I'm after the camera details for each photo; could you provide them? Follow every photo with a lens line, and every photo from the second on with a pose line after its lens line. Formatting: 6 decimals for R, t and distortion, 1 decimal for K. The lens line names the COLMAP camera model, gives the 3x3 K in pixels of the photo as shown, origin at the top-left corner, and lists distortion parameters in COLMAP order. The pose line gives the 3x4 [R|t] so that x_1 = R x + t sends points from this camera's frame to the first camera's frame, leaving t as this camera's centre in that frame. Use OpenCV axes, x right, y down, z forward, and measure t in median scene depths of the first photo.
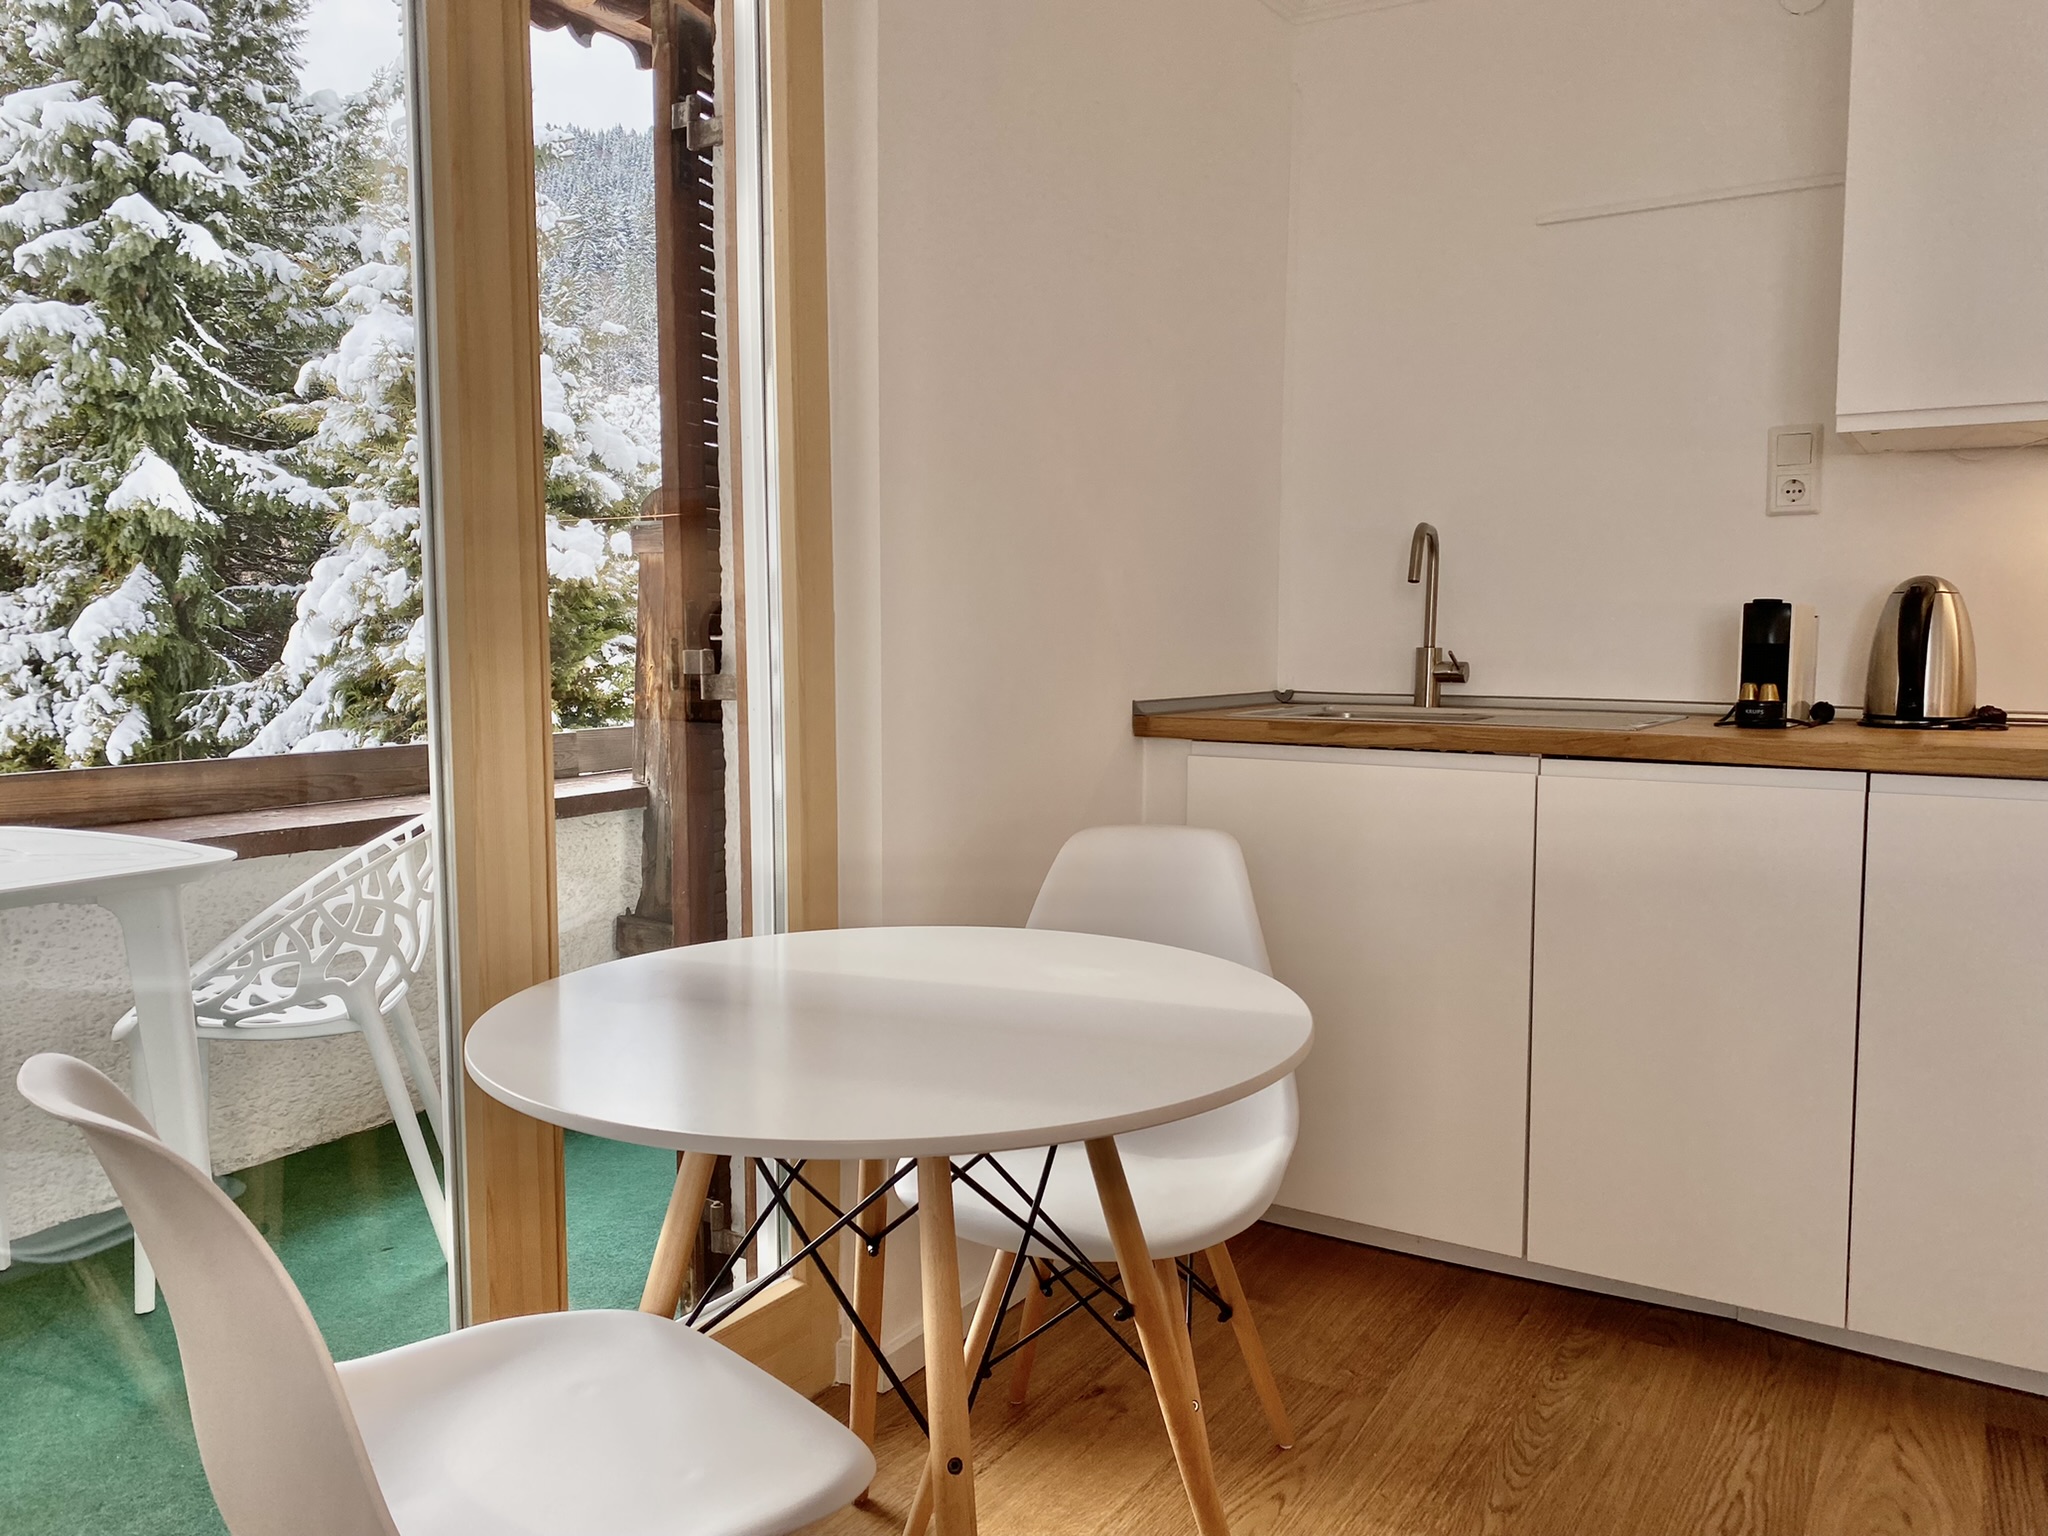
lens RADIAL K [[1568.7, 0, 1025.5], [0, 1568.7, 732.9], [0, 0, 1]] dist [0.034180, -0.016249]
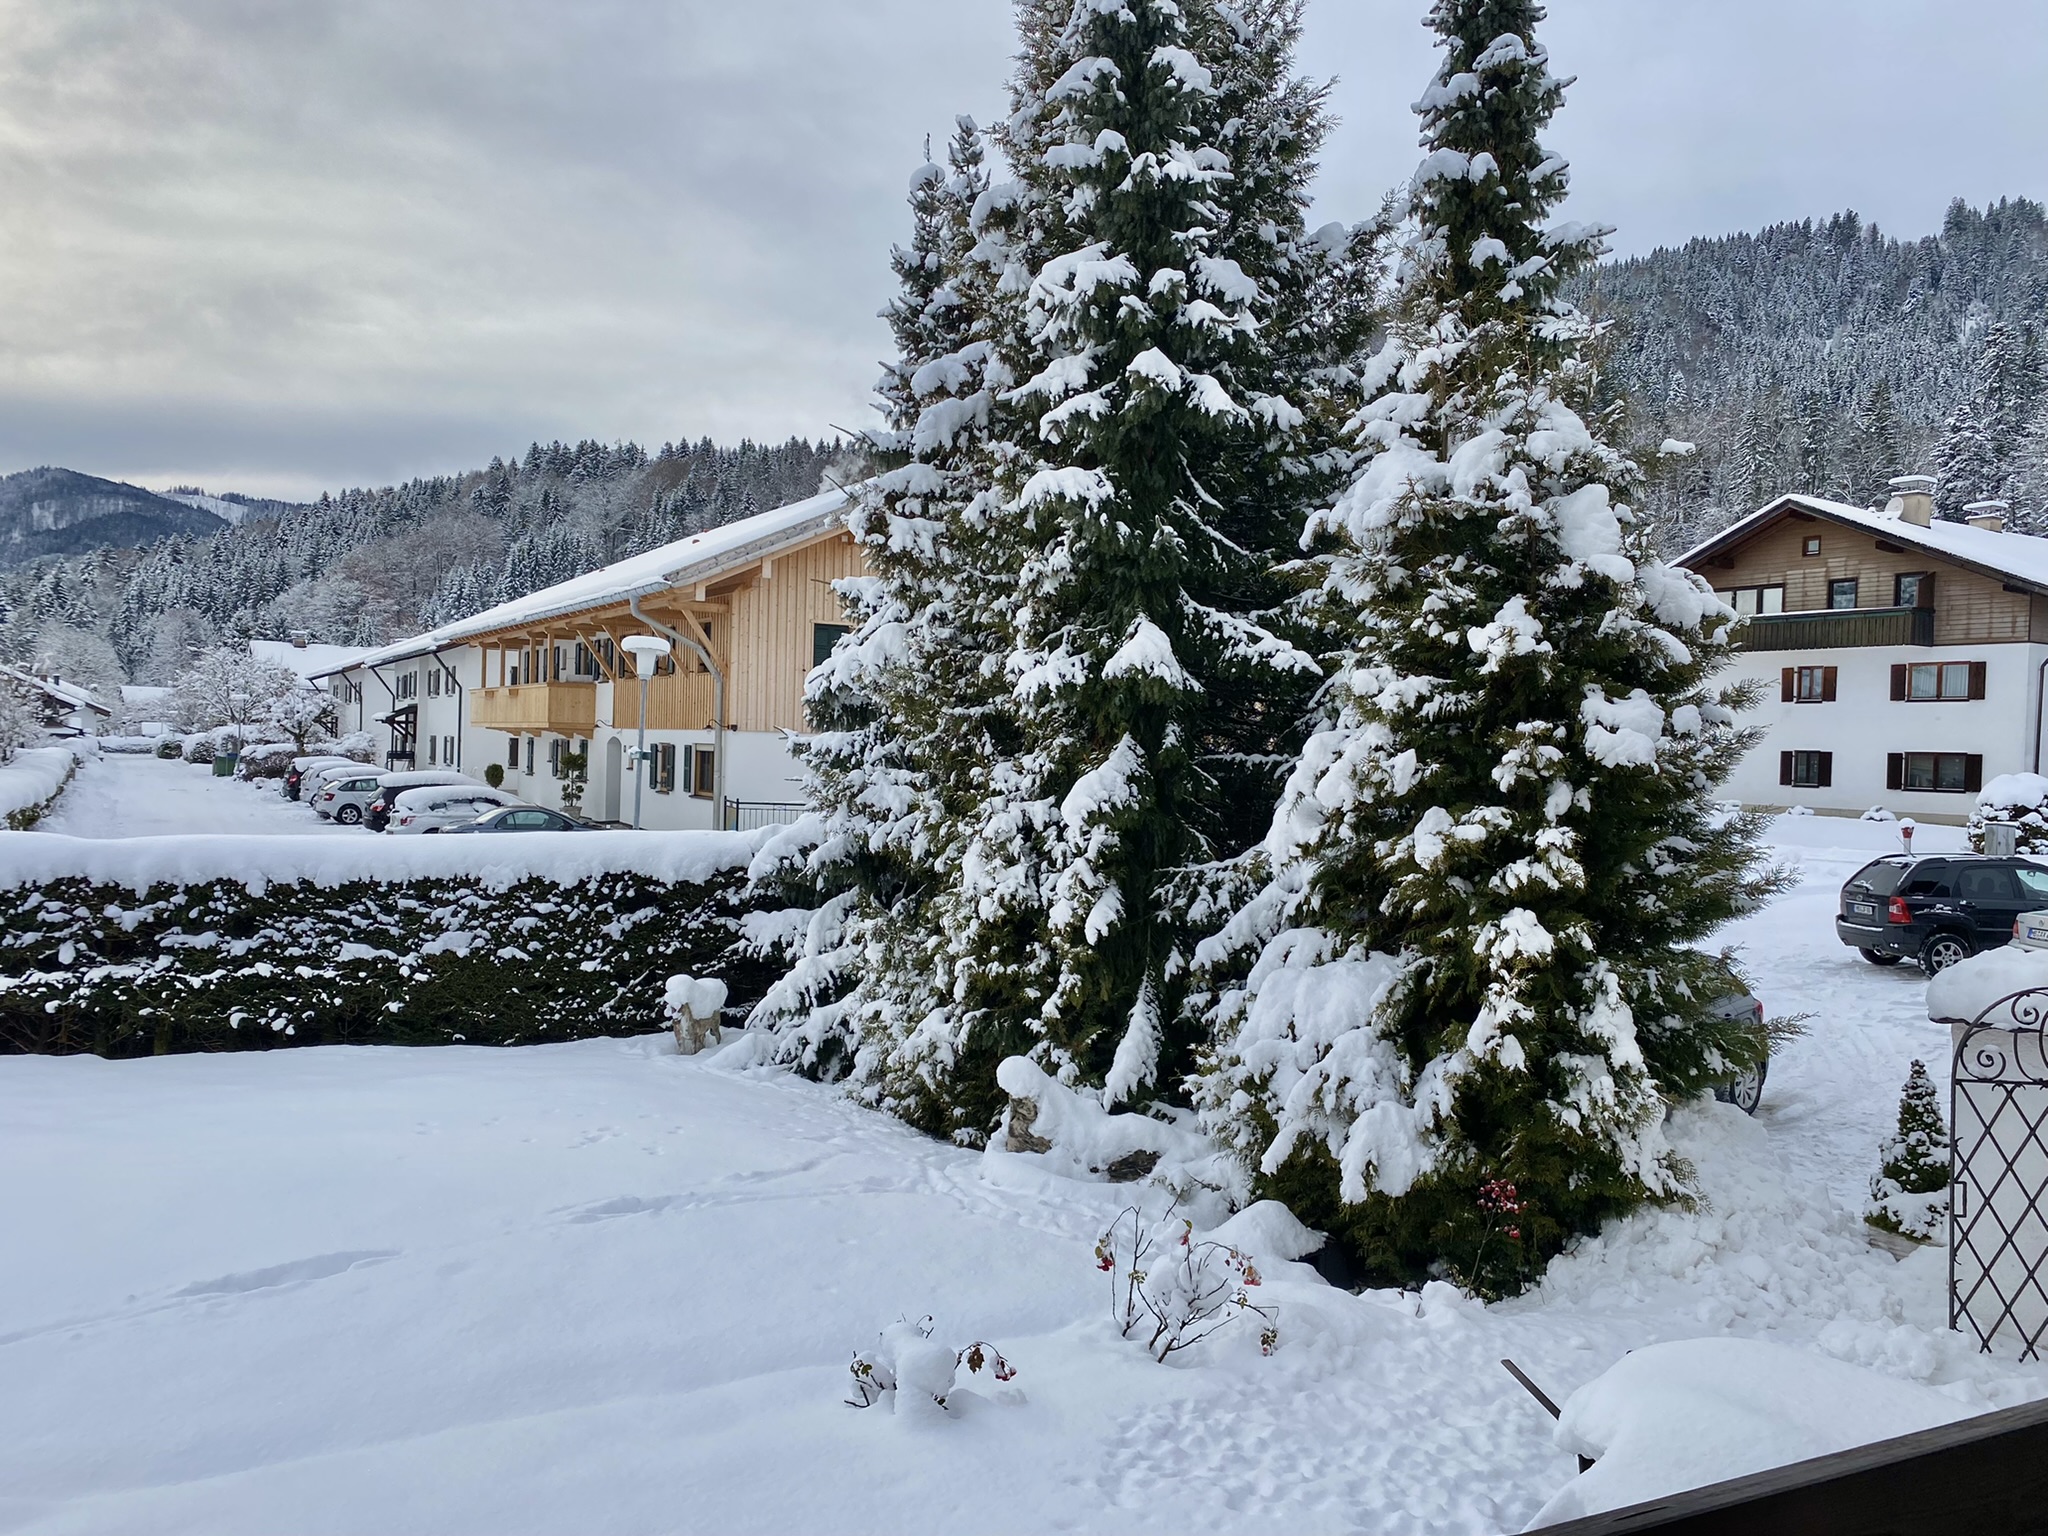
lens RADIAL K [[1568.7, 0, 1024.4], [0, 1568.7, 767.8], [0, 0, 1]] dist [0.034180, -0.016249]
pose [[0.853271, 0.028827, -0.520671, -0.122560], [-0.064514, 0.996636, -0.050547, -0.035203], [0.517462, 0.076721, 0.852260, 0.168883]]
